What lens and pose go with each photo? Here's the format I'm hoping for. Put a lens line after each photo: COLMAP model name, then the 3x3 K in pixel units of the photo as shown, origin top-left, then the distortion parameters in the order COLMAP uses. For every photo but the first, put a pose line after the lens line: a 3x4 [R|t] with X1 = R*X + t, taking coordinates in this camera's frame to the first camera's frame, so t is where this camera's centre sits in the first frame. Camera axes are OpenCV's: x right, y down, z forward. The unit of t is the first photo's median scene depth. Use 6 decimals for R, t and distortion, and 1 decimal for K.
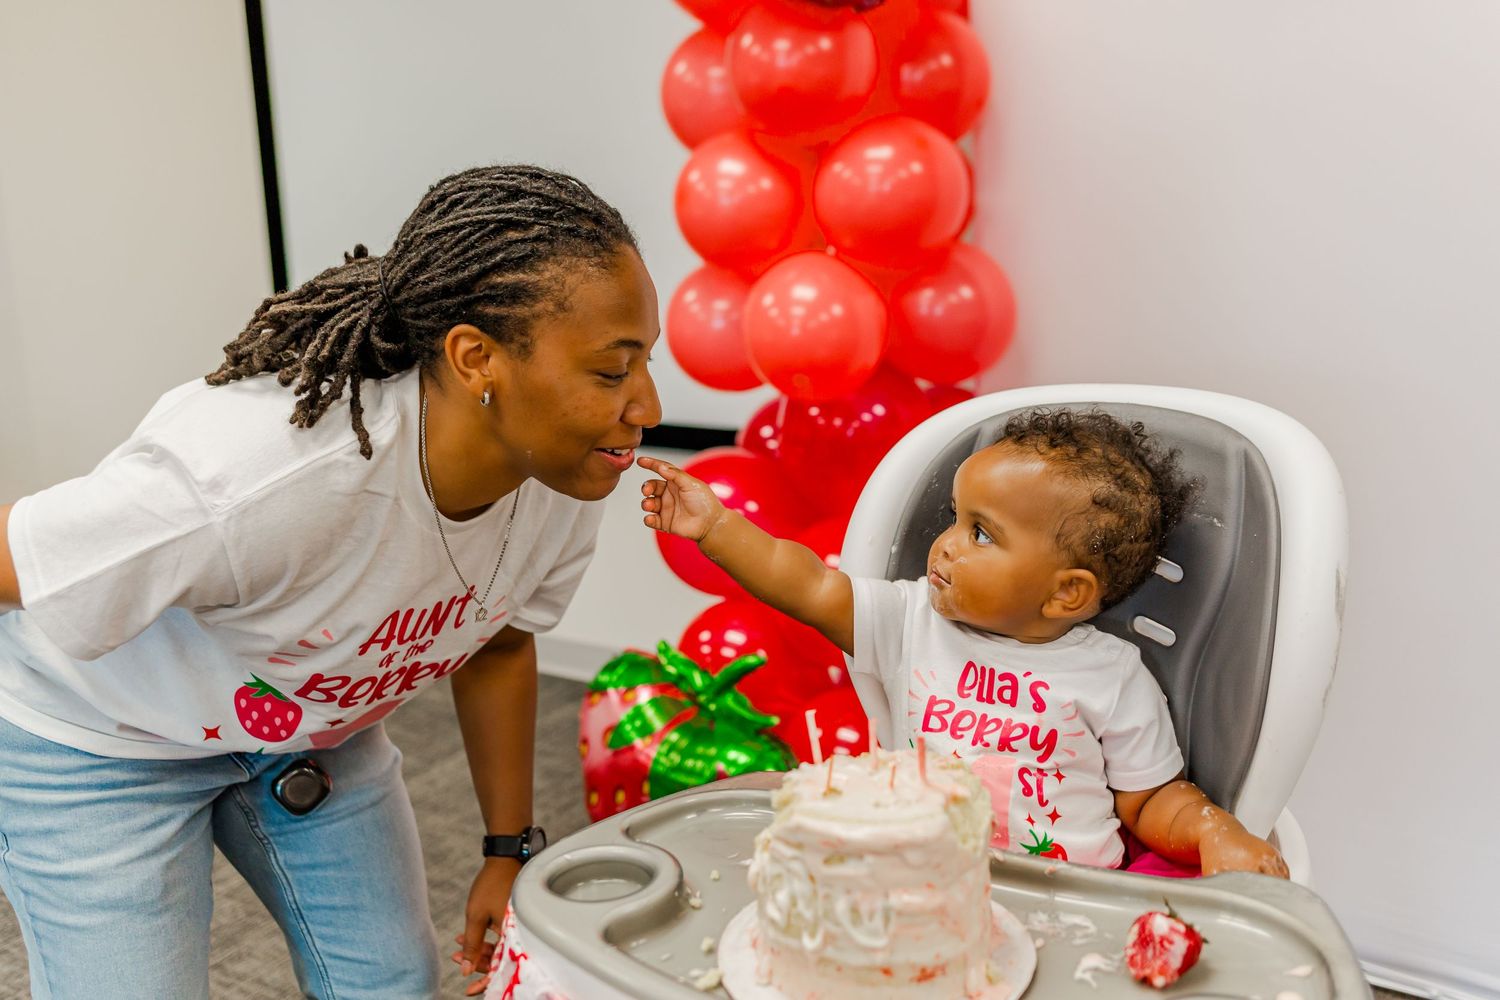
lens RADIAL K [[1447.7, 0, 777.0], [0, 1447.7, 495.3], [0, 0, 1]] dist [-0.042237, -0.007308]
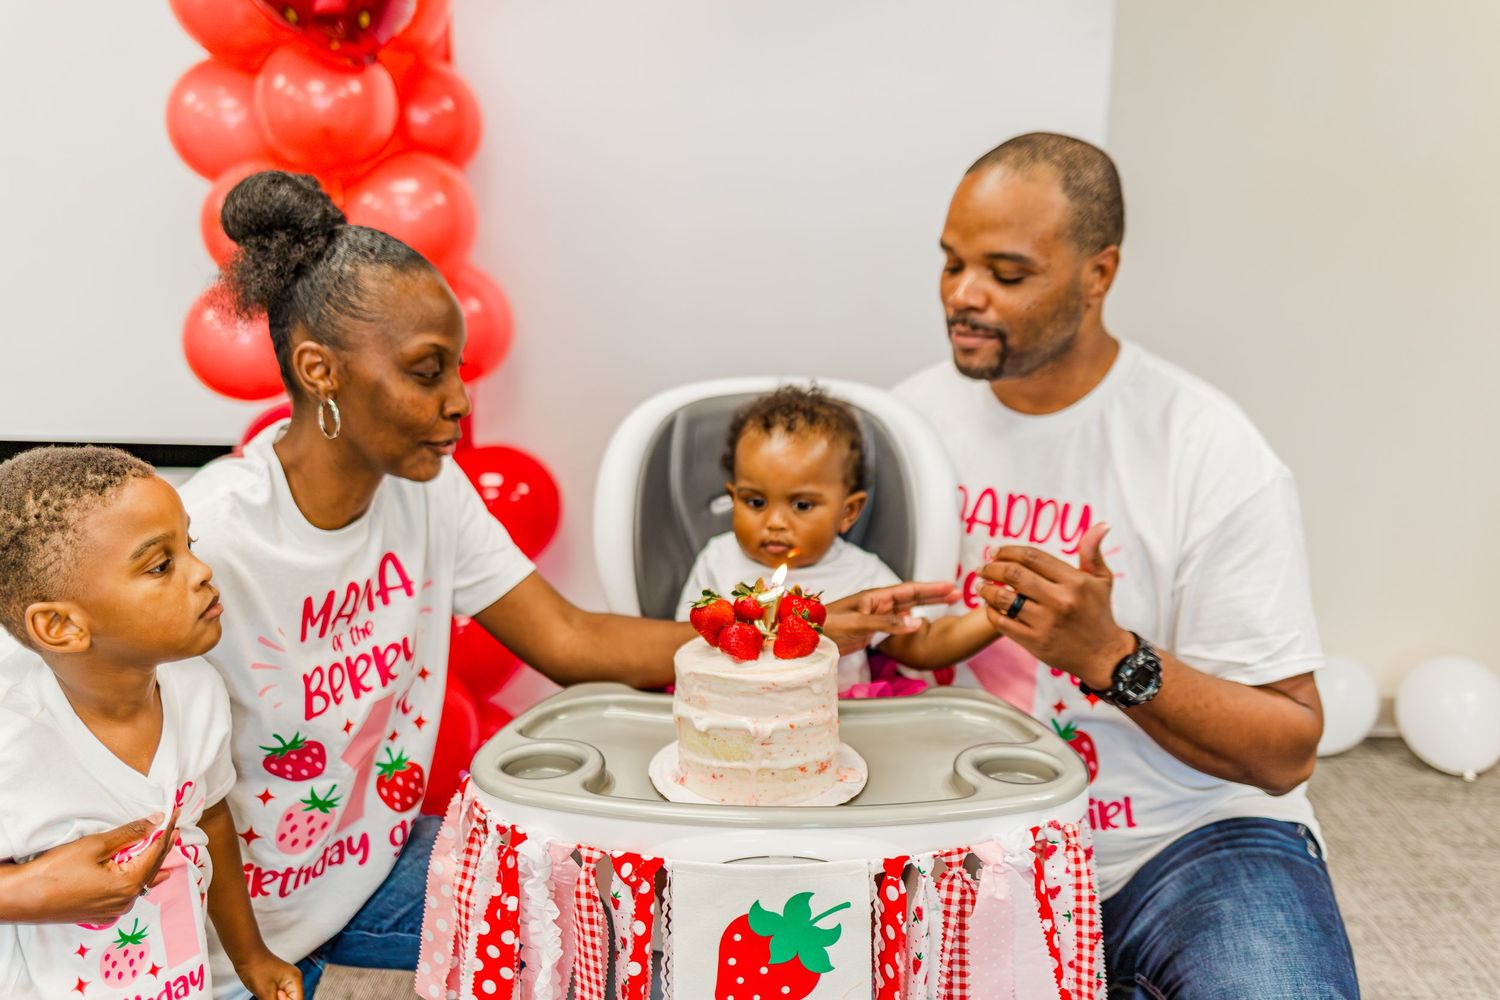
lens RADIAL K [[1429.0, 0, 761.8], [0, 1429.0, 470.8], [0, 0, 1]] dist [-0.014428, -0.016865]
pose [[0.868784, -0.077852, 0.489033, -0.507608], [0.084549, 0.996384, 0.008418, 0.002433], [-0.487920, 0.034034, 0.872225, -0.224055]]
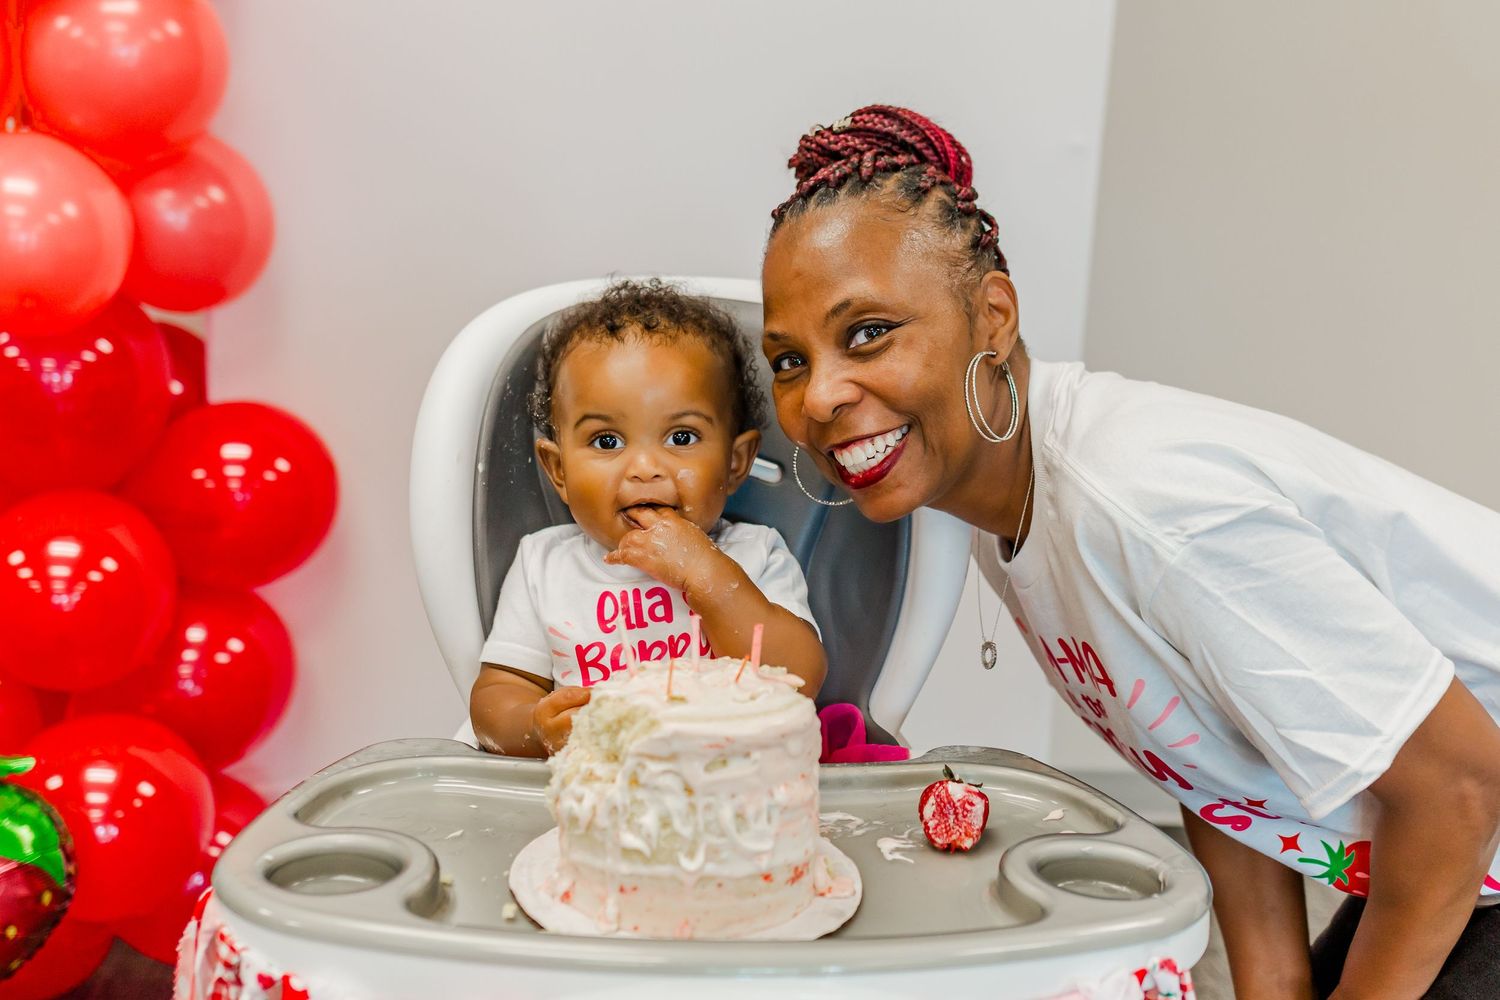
lens RADIAL K [[1822.1, 0, 776.6], [0, 1822.1, 500.8], [0, 0, 1]] dist [-0.004881, -0.195134]
pose [[0.809951, -0.066644, 0.582699, -0.445174], [0.063807, 0.997639, 0.025410, 0.045248], [-0.583016, 0.016599, 0.812291, 0.030093]]
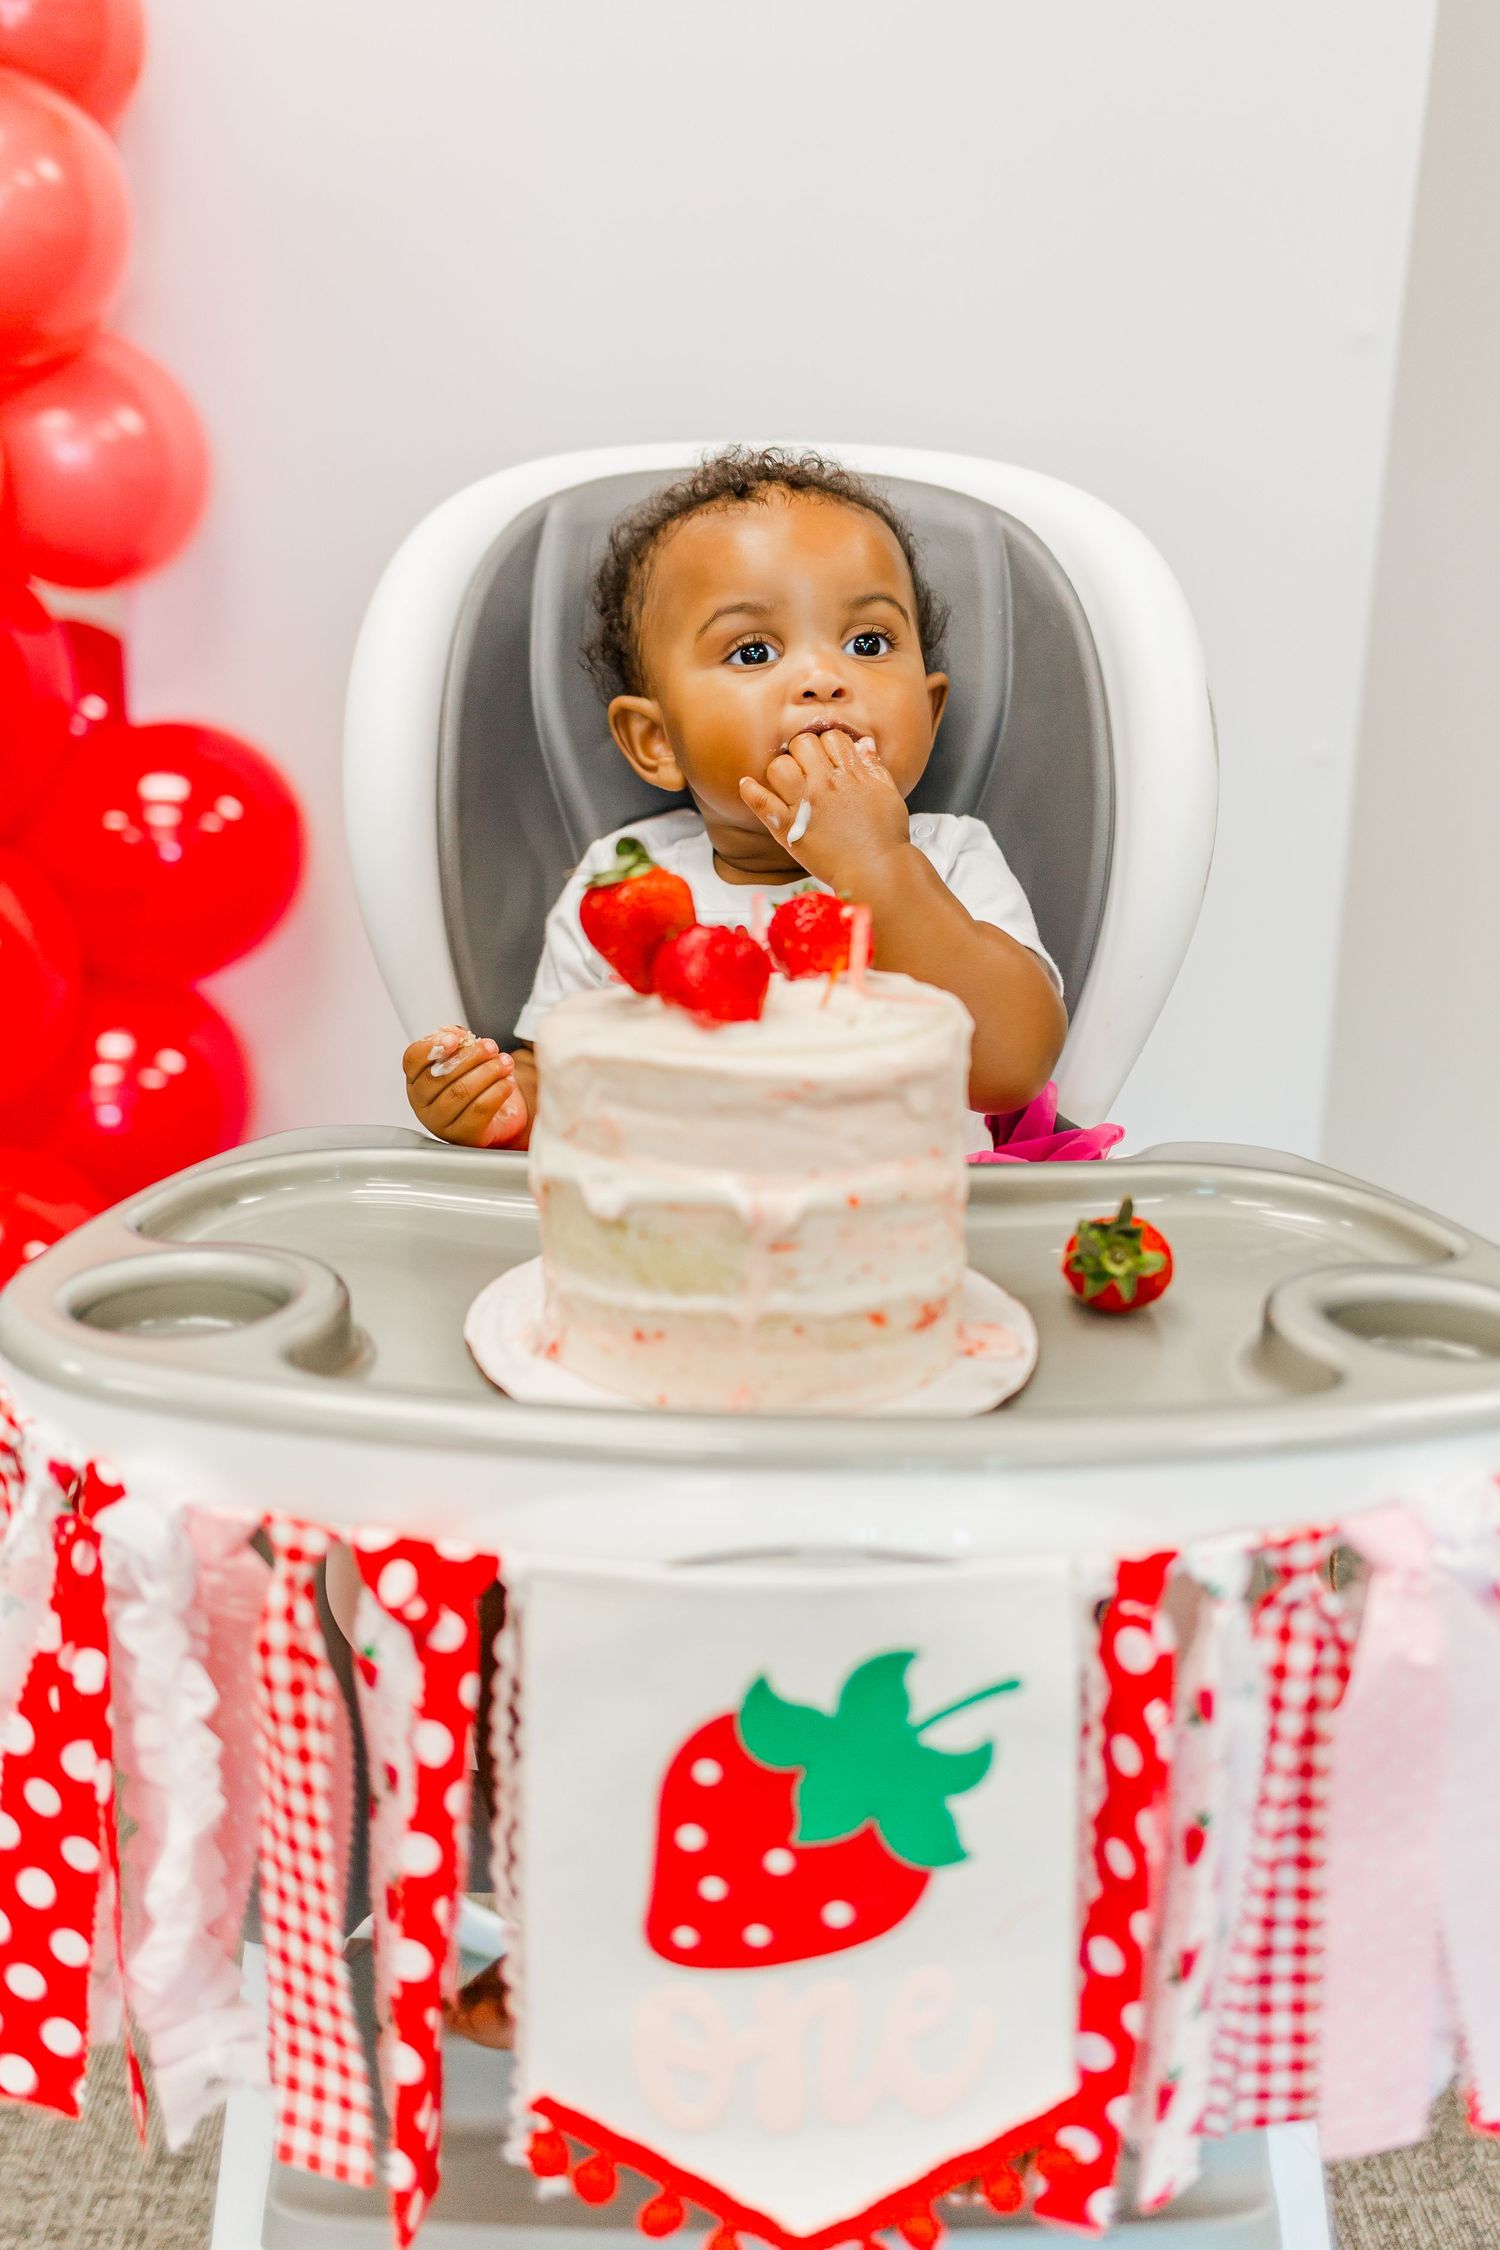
lens RADIAL K [[2381.9, 0, 751.2], [0, 2381.9, 1015.4], [0, 0, 1]] dist [-0.063742, 0.117440]
pose [[0.853784, -0.087397, 0.513239, -0.328790], [0.070897, 0.996143, 0.051691, 0.122605], [-0.515777, -0.007746, 0.856688, 0.174369]]
